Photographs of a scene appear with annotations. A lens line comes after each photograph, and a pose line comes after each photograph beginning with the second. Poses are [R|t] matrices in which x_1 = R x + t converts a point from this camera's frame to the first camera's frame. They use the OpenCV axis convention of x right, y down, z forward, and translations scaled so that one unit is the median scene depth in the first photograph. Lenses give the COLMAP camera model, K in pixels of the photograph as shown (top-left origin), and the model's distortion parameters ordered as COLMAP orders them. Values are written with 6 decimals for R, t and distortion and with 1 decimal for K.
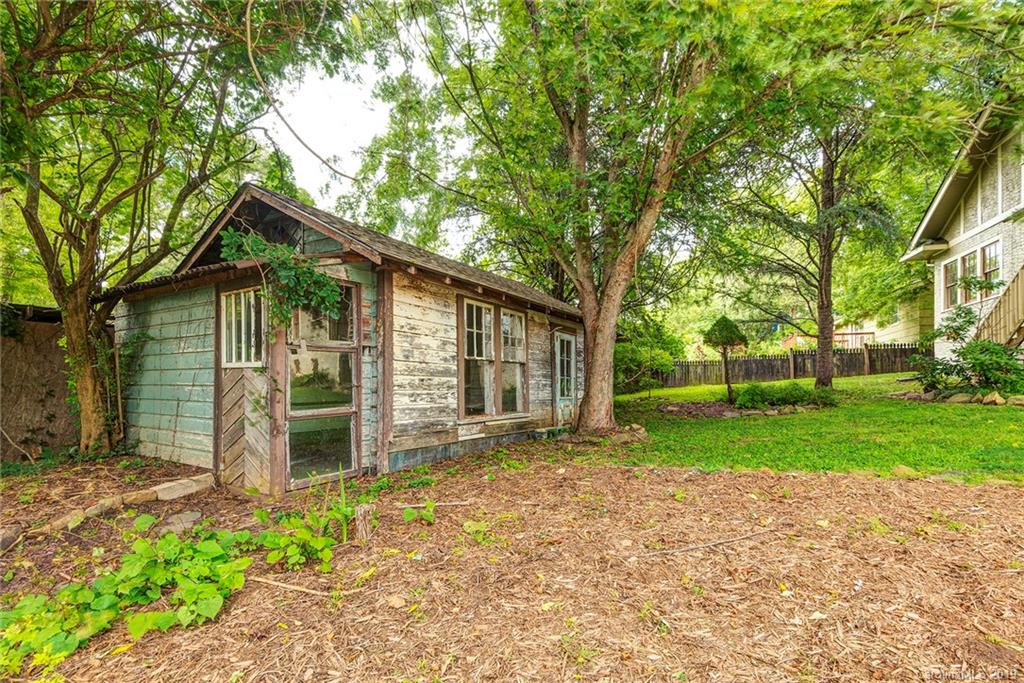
lens RADIAL K [[474.7, 0, 513.6], [0, 474.7, 364.9], [0, 0, 1]] dist [0.034495, -0.018069]
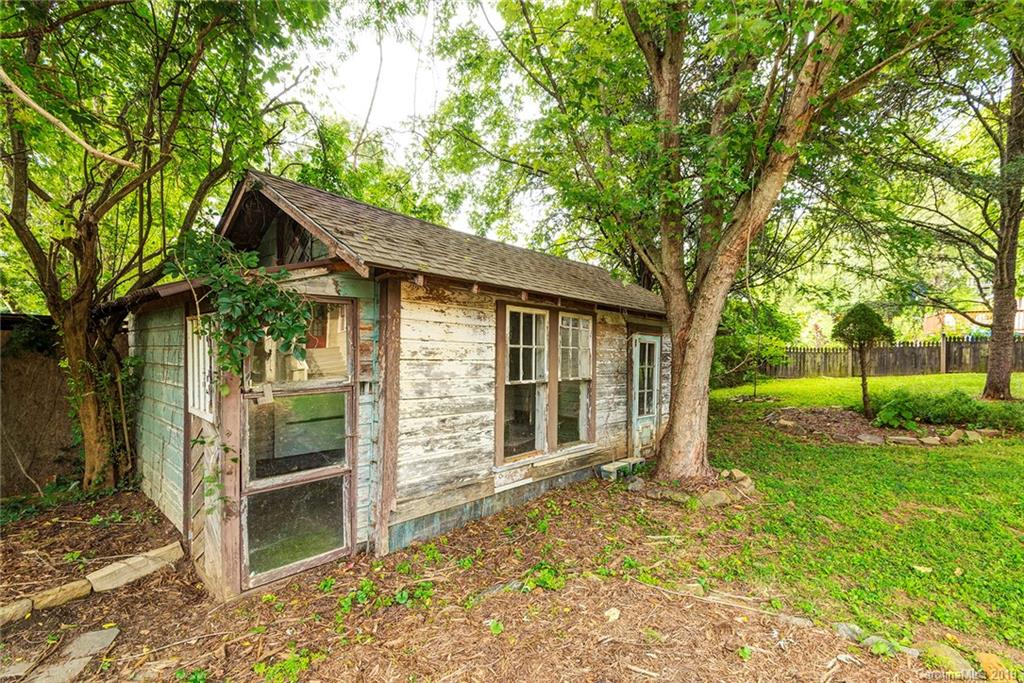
lens RADIAL K [[477.4, 0, 515.0], [0, 477.4, 374.4], [0, 0, 1]] dist [0.026698, -0.017713]
pose [[0.983679, 0.016580, -0.179165, 0.050156], [-0.003146, 0.997178, 0.075002, -0.086762], [0.179903, -0.073215, 0.980956, 0.233104]]
